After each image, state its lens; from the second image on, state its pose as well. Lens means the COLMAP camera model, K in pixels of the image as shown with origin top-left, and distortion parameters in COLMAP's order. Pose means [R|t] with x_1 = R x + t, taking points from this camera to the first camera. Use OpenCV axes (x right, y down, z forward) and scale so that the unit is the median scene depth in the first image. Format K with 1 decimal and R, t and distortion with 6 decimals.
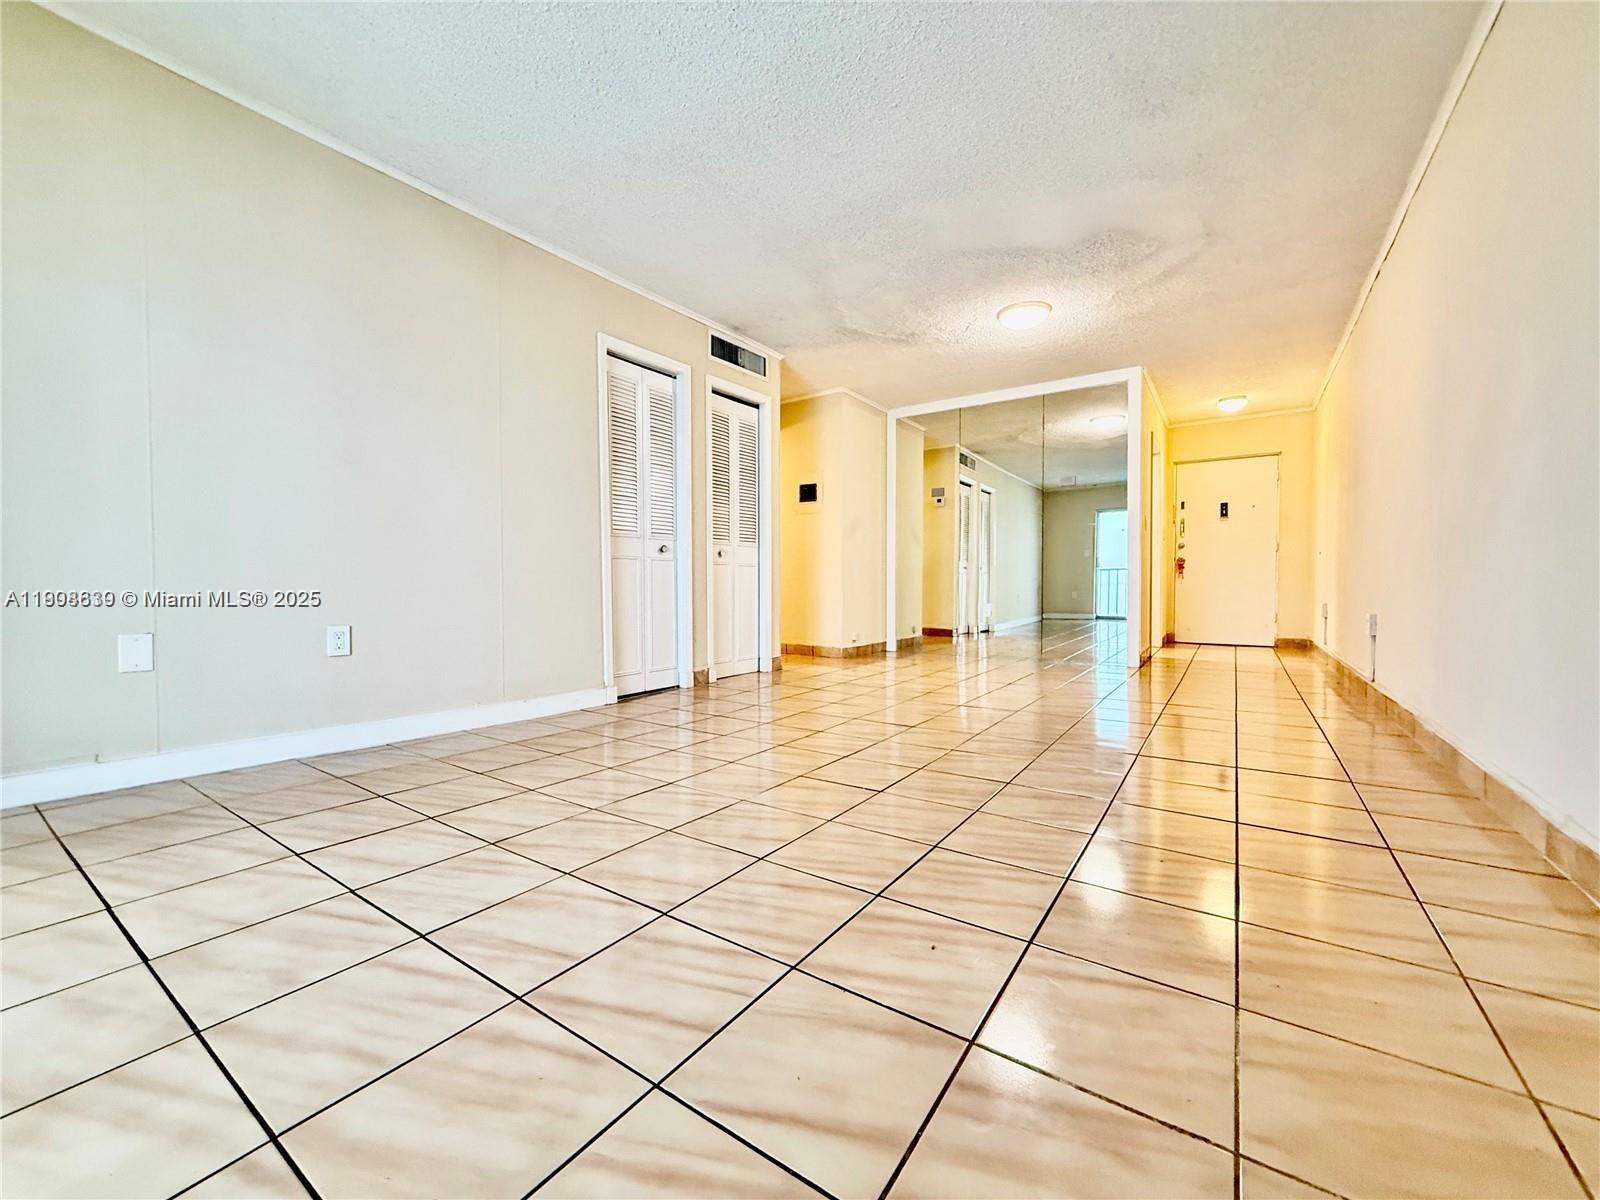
lens RADIAL K [[635.6, 0, 796.7], [0, 635.6, 597.9], [0, 0, 1]] dist [-0.000465, -0.000125]
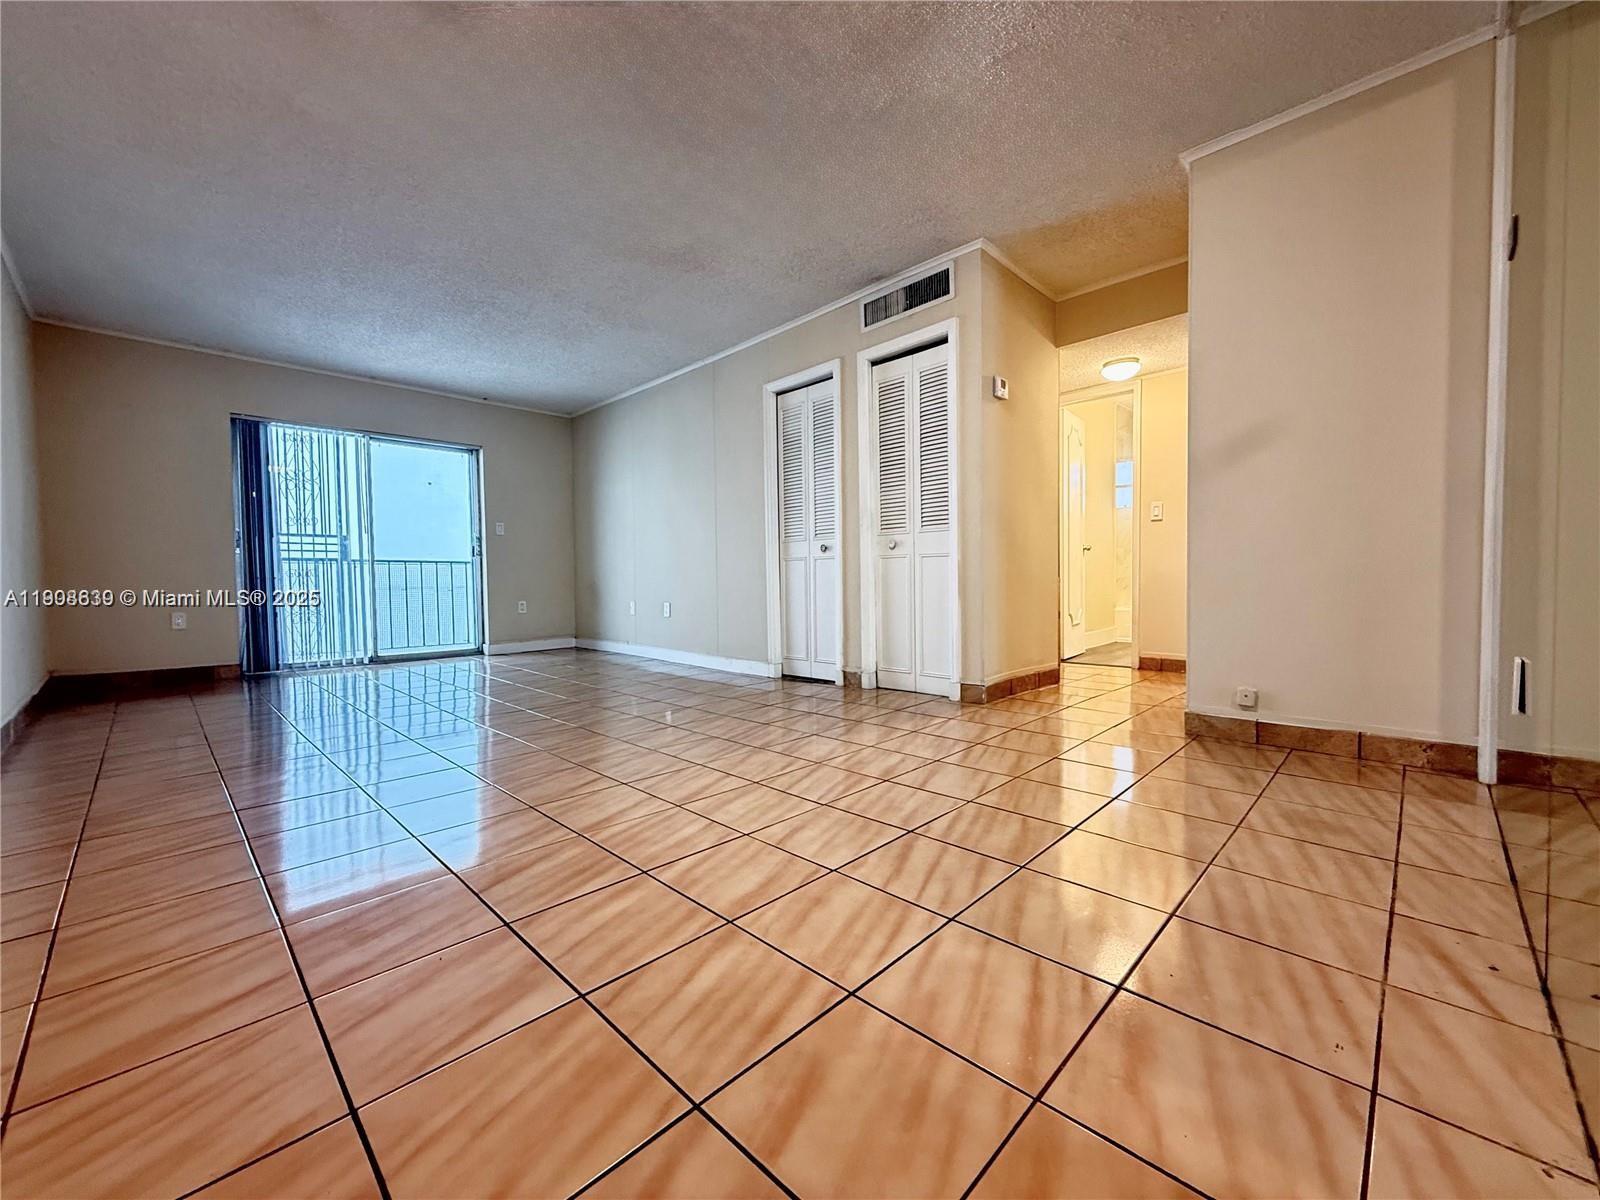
lens RADIAL K [[635.6, 0, 801.3], [0, 635.6, 603.9], [0, 0, 1]] dist [-0.000465, -0.000125]
pose [[-0.166797, 0.040324, -0.985166, 0.795701], [-0.005108, 0.999115, 0.041760, -0.026722], [0.985978, 0.011998, -0.166443, 1.080384]]
